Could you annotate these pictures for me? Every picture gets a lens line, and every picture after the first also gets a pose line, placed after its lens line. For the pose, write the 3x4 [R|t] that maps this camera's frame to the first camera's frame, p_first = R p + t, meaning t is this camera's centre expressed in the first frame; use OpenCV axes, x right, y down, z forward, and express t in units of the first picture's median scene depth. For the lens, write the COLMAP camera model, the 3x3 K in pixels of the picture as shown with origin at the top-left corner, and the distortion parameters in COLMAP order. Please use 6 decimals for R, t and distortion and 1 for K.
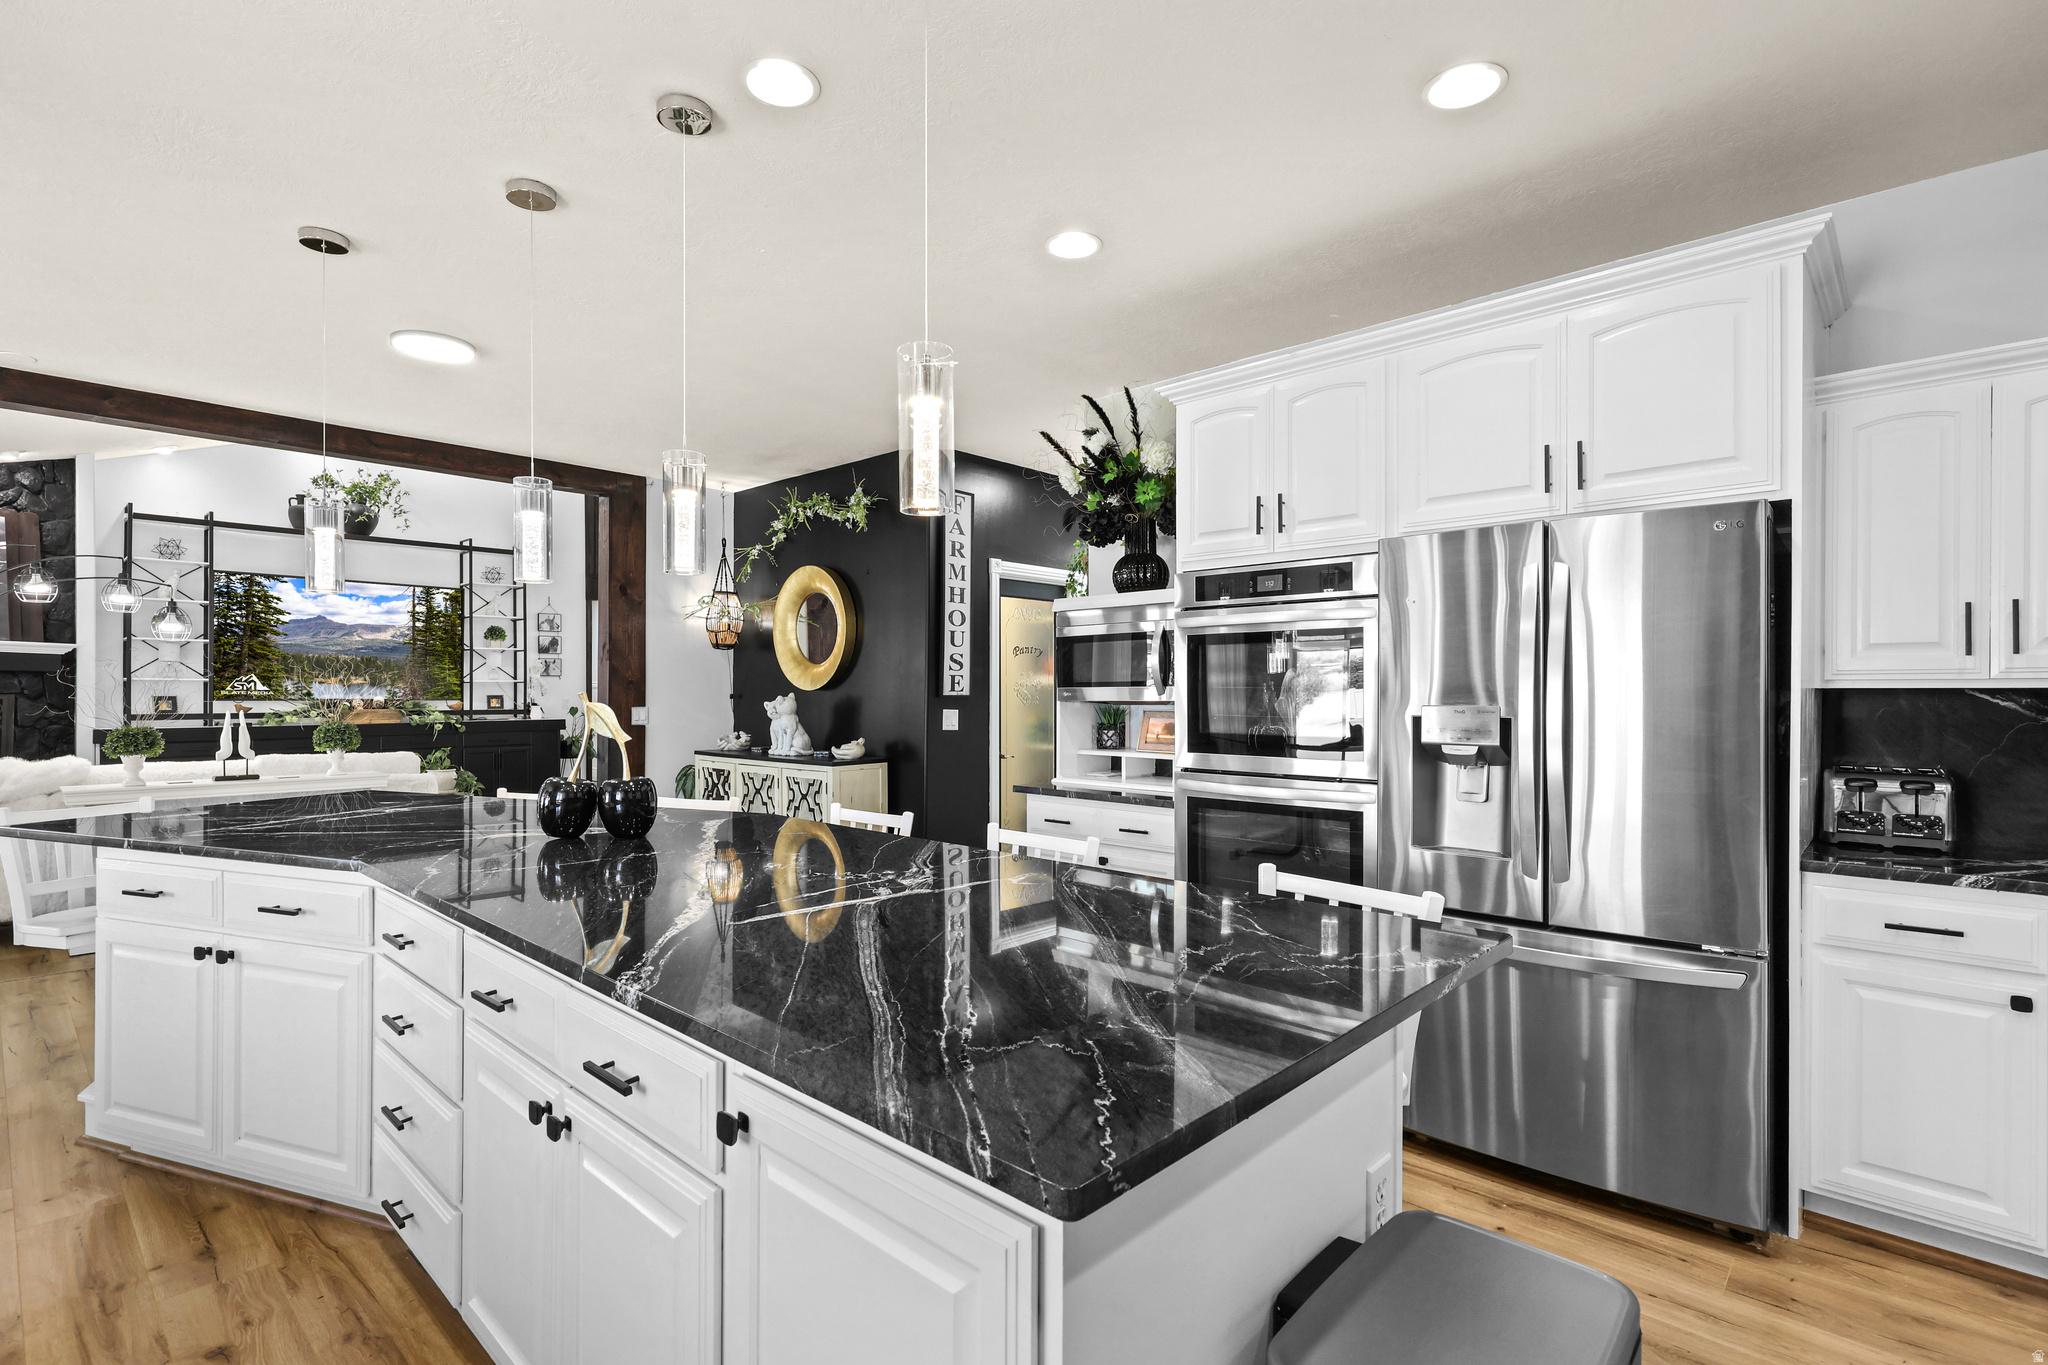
lens RADIAL K [[956.3, 0, 1014.5], [0, 956.3, 700.4], [0, 0, 1]] dist [0.000491, -0.004133]
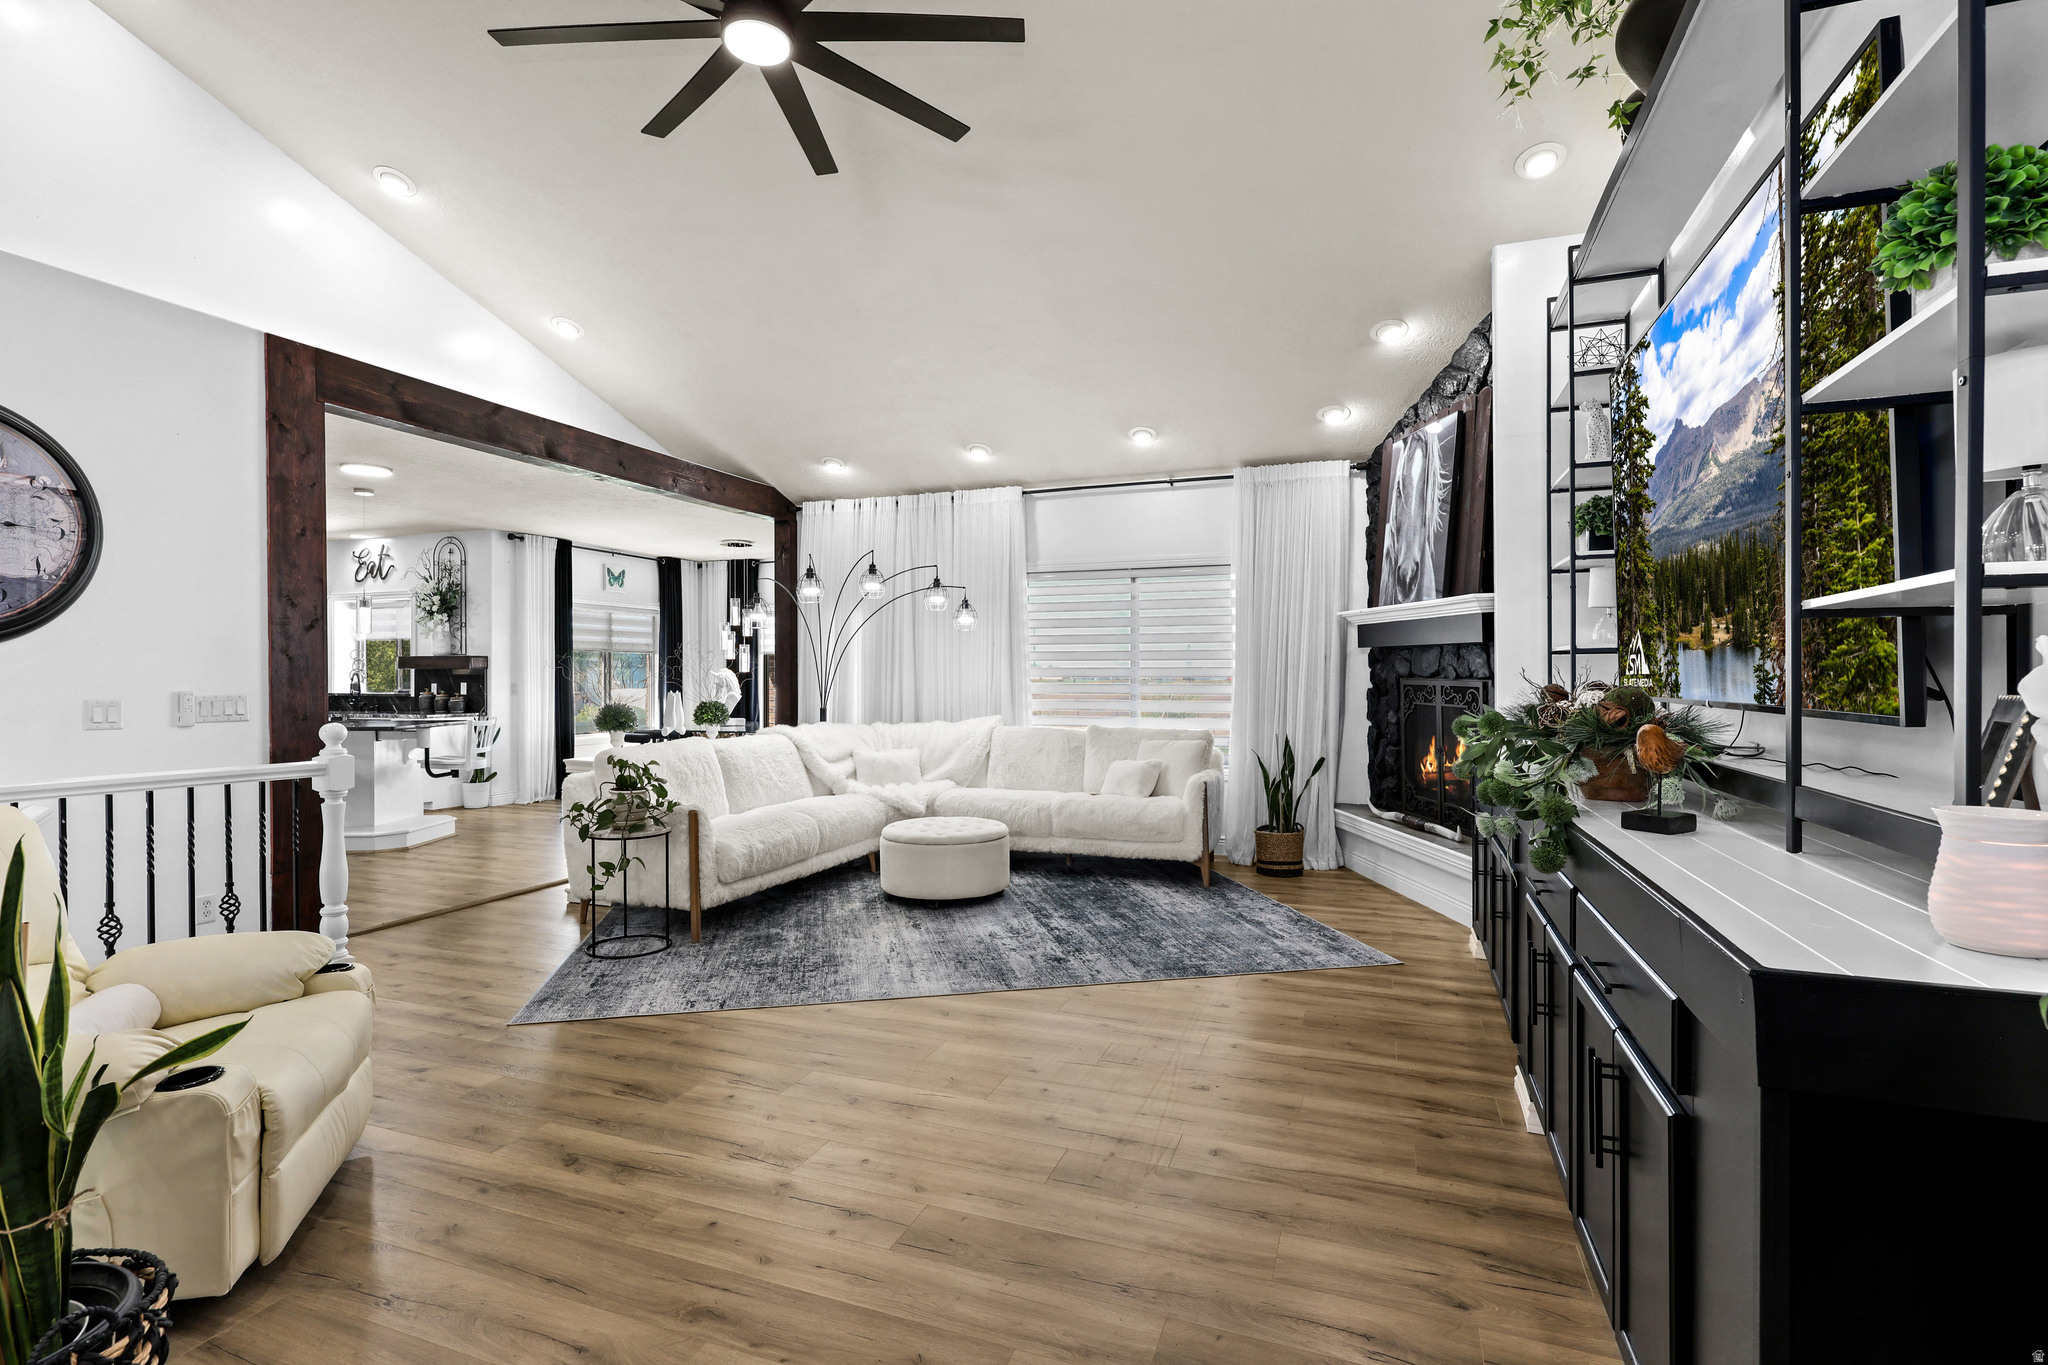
lens RADIAL K [[956.3, 0, 1017.6], [0, 956.3, 674.0], [0, 0, 1]] dist [0.000491, -0.004133]
pose [[-0.930104, -0.004851, -0.367263, -0.447891], [-0.006380, 0.999975, 0.002949, -0.009197], [0.367240, 0.005086, -0.930112, 1.268295]]
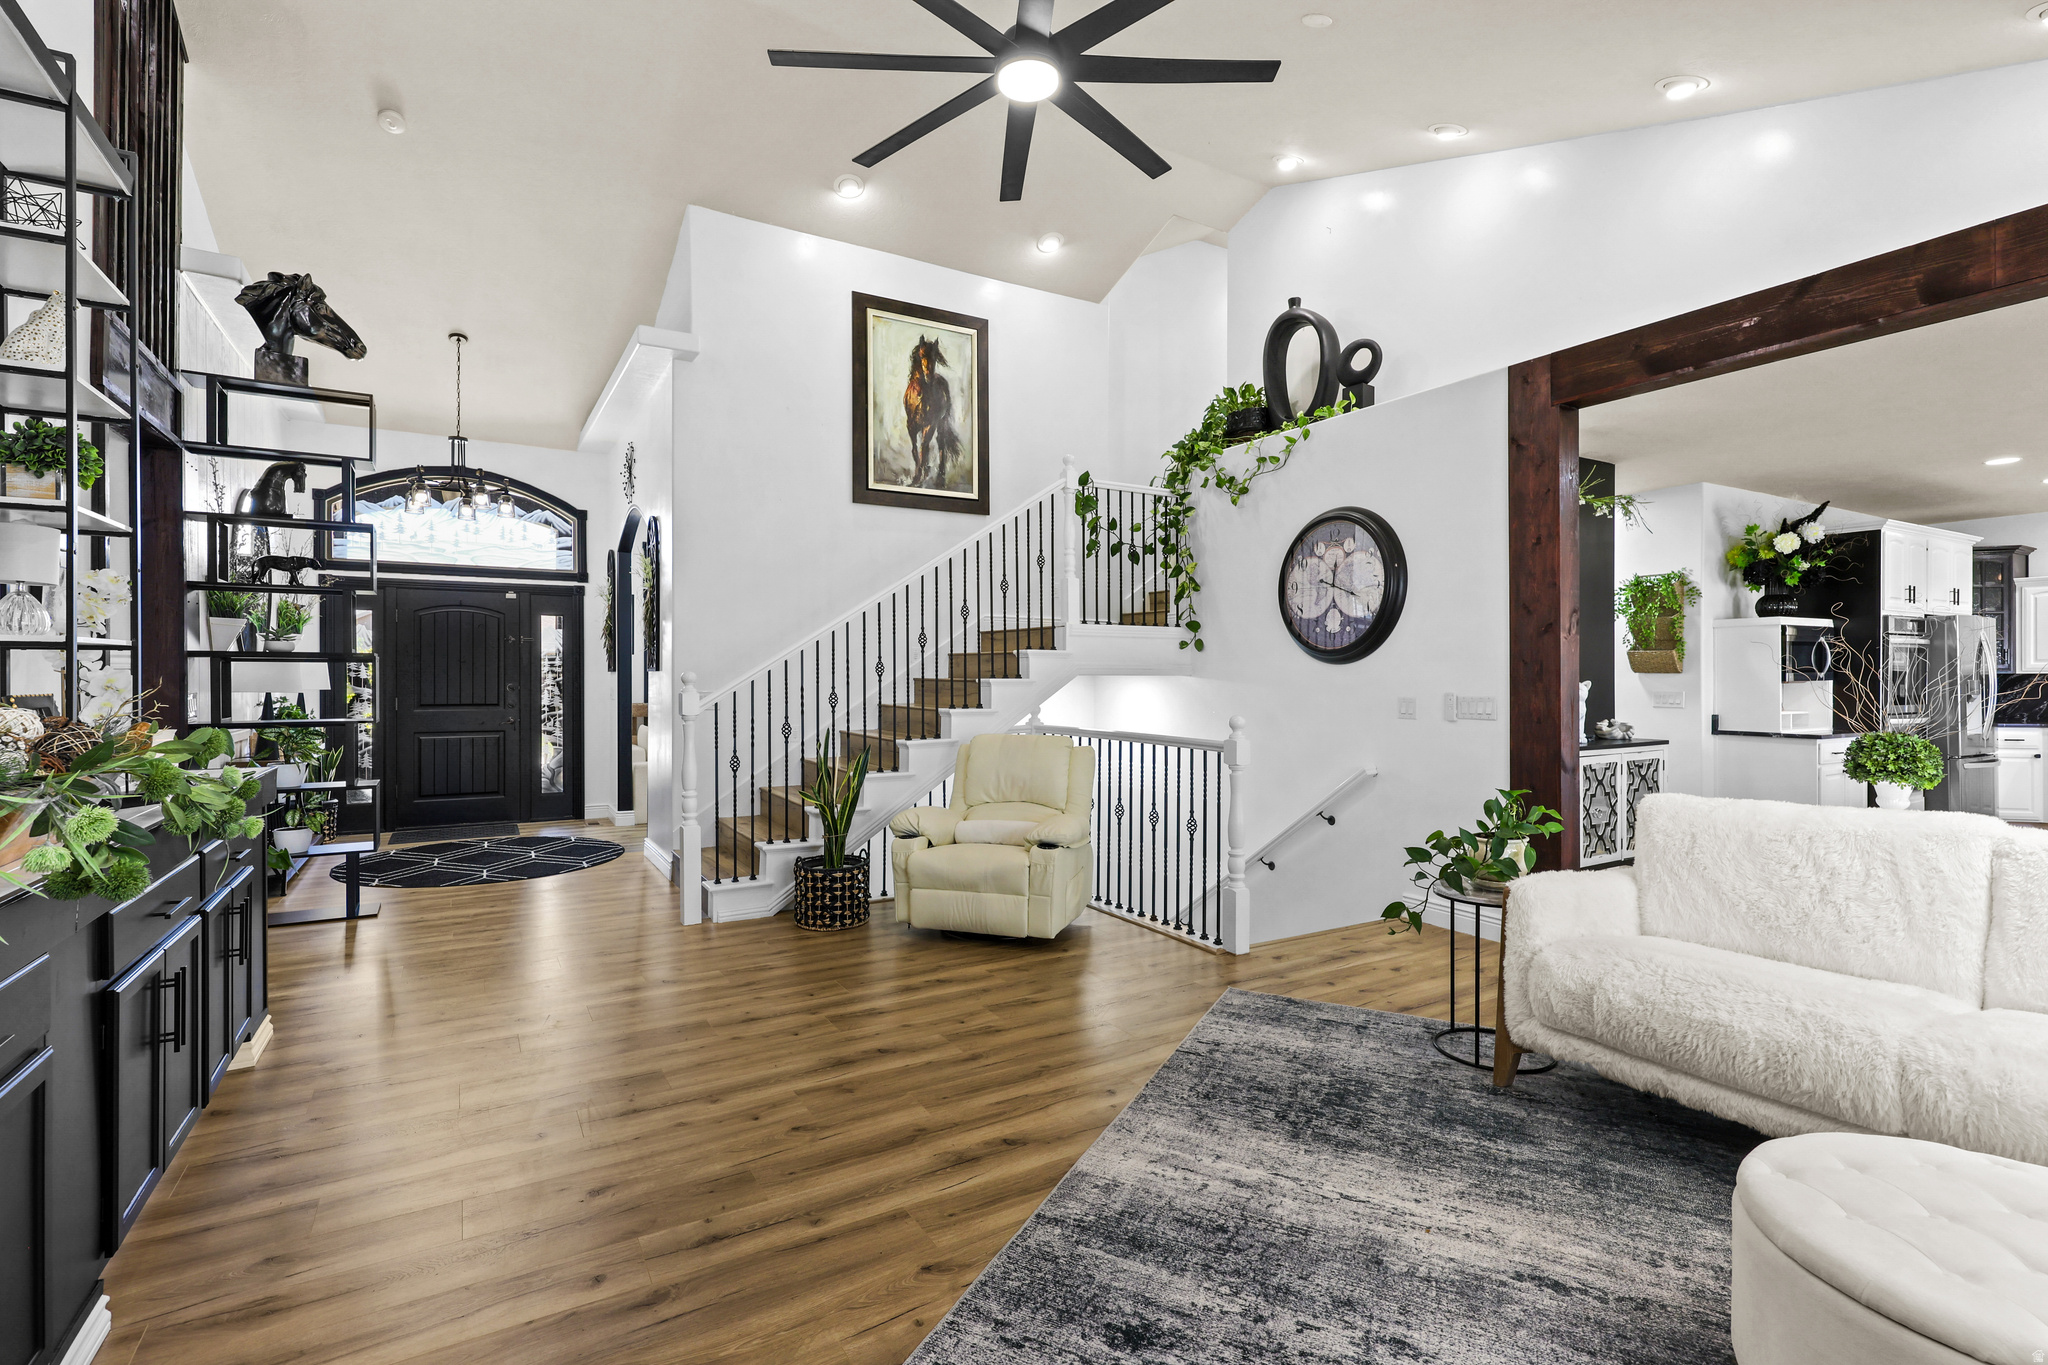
lens RADIAL K [[947.6, 0, 1012.2], [0, 947.6, 678.3], [0, 0, 1]] dist [0.003859, -0.000296]
pose [[0.299816, -0.003966, 0.953989, -0.840139], [0.010328, 0.999946, 0.000911, -0.008953], [-0.953941, 0.009580, 0.299841, 0.802430]]
